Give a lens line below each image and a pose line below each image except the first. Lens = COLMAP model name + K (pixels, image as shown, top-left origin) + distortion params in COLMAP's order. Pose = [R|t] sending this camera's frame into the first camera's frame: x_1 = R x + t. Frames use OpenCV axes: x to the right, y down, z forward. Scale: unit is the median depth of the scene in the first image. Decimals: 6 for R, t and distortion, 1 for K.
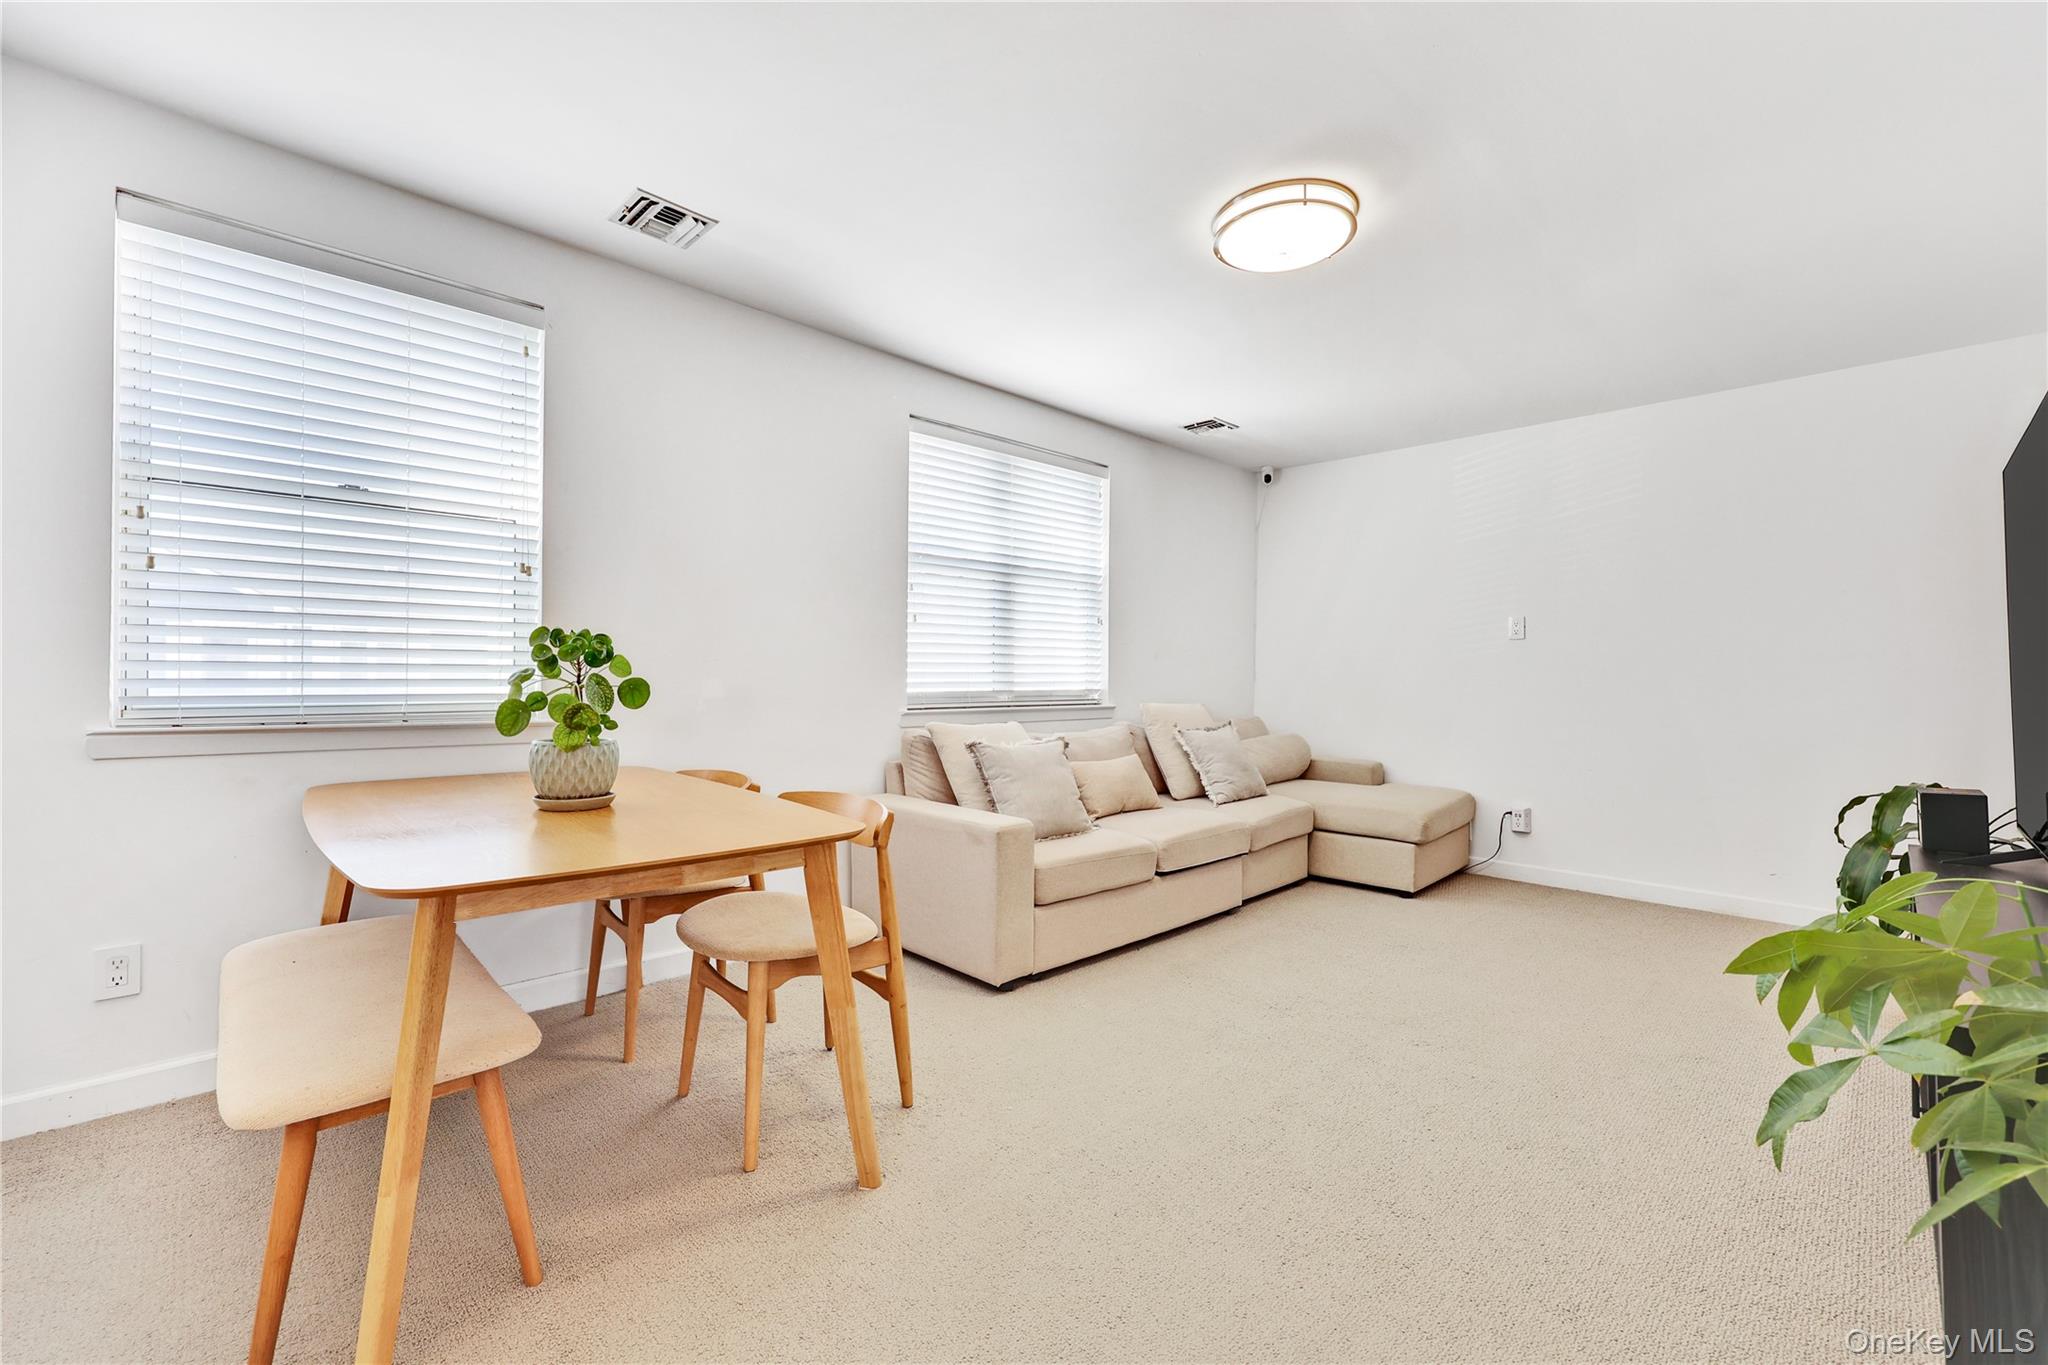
lens RADIAL K [[836.1, 0, 1030.9], [0, 836.1, 683.7], [0, 0, 1]] dist [0.002673, 0.000231]
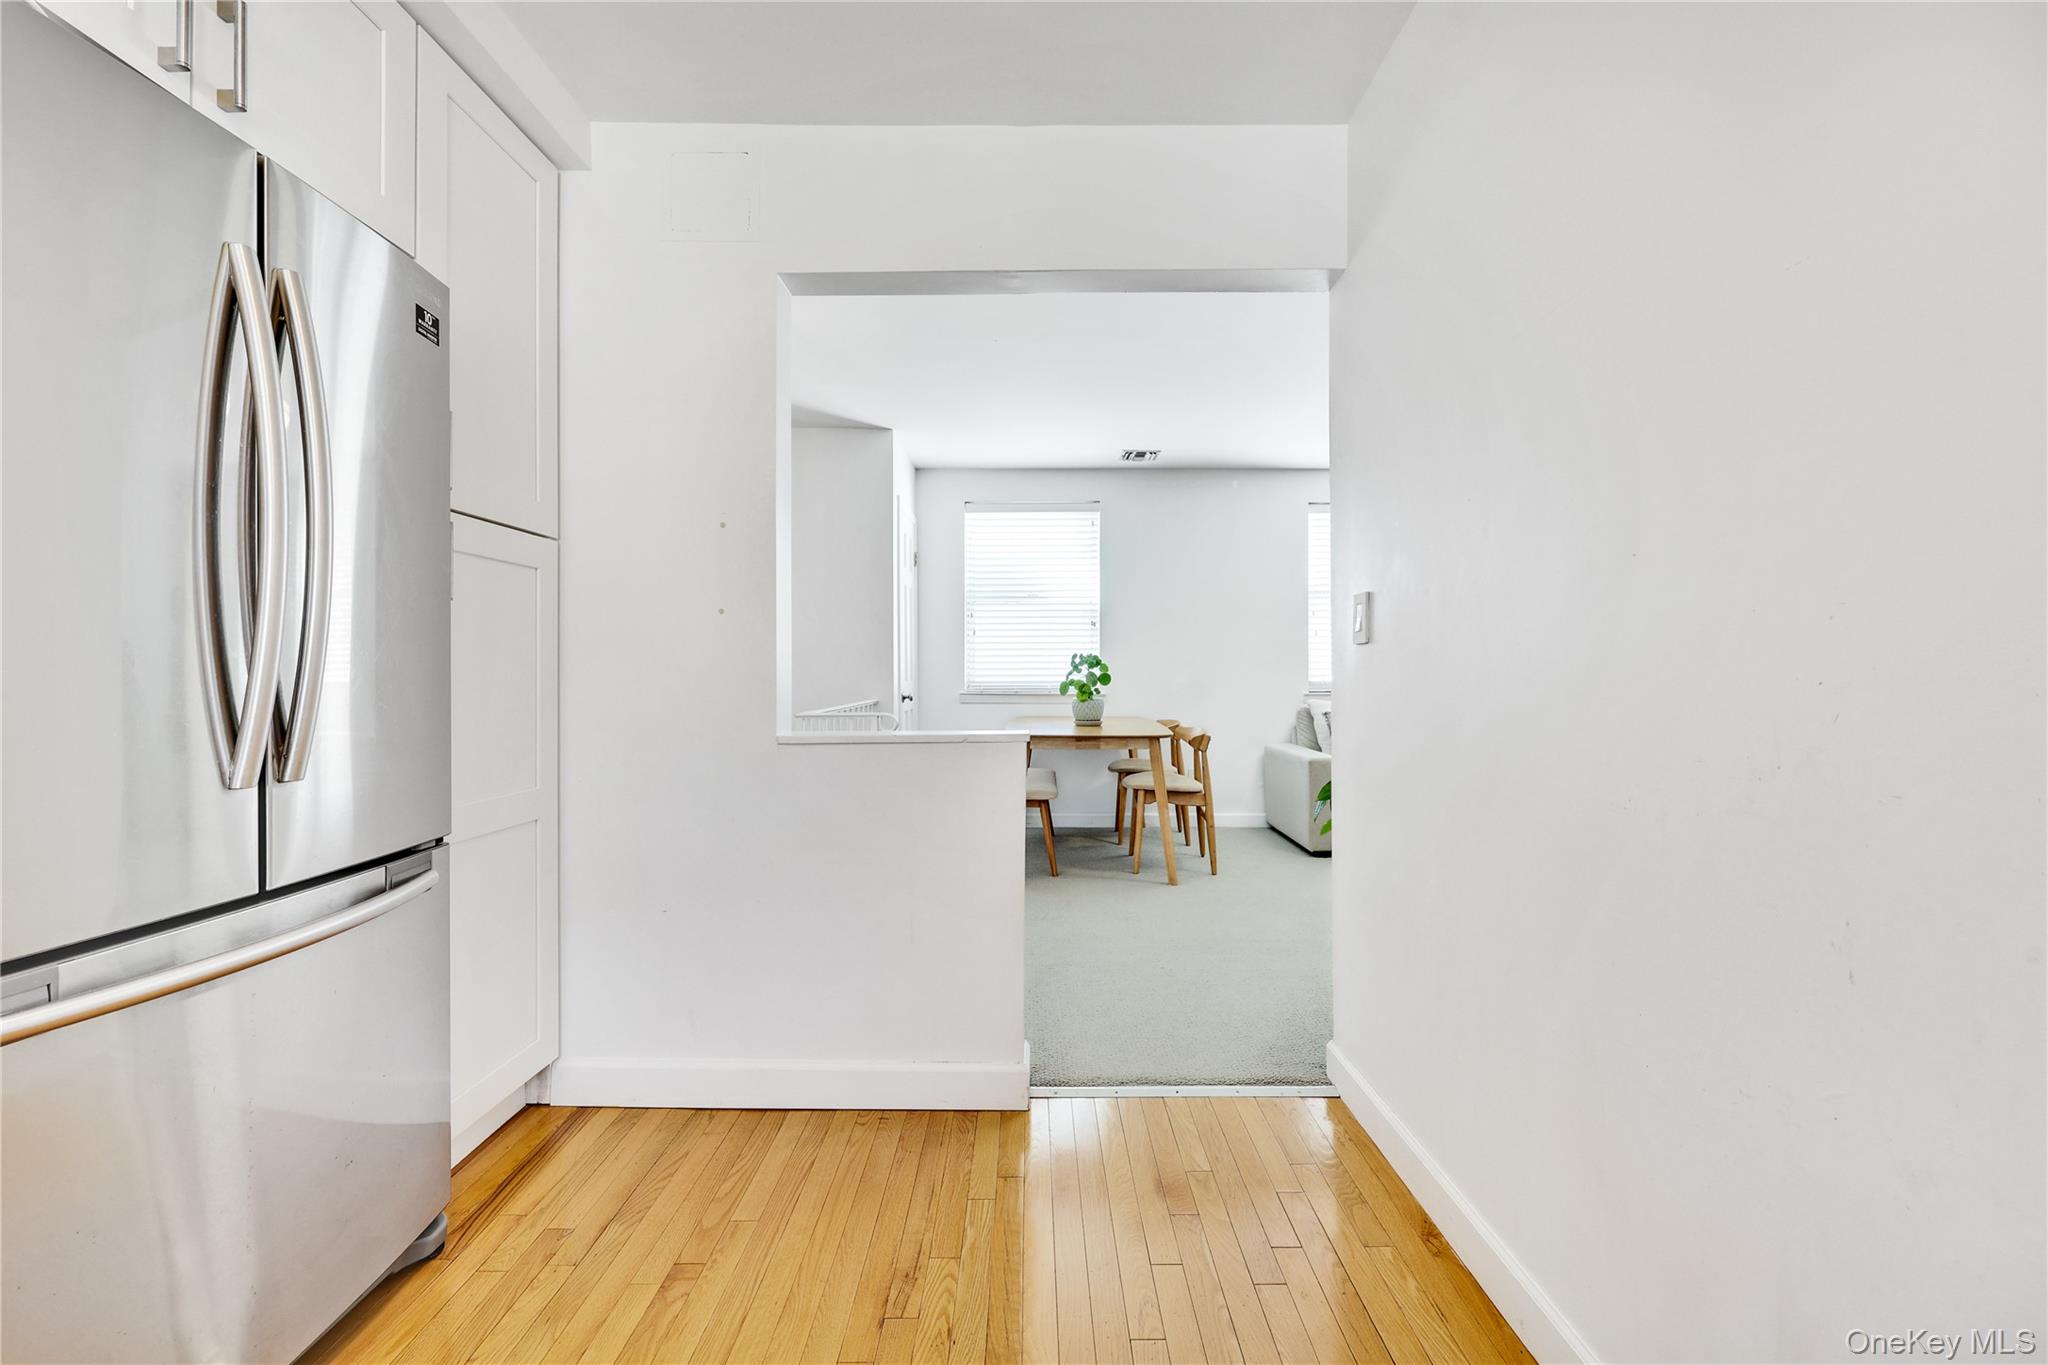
lens RADIAL K [[836.1, 0, 1030.9], [0, 836.1, 683.7], [0, 0, 1]] dist [0.002673, 0.000231]
pose [[0.716319, -0.003260, -0.697766, 0.992379], [0.006085, 0.999980, 0.001575, 0.017361], [0.697747, -0.005374, 0.716324, -0.832684]]
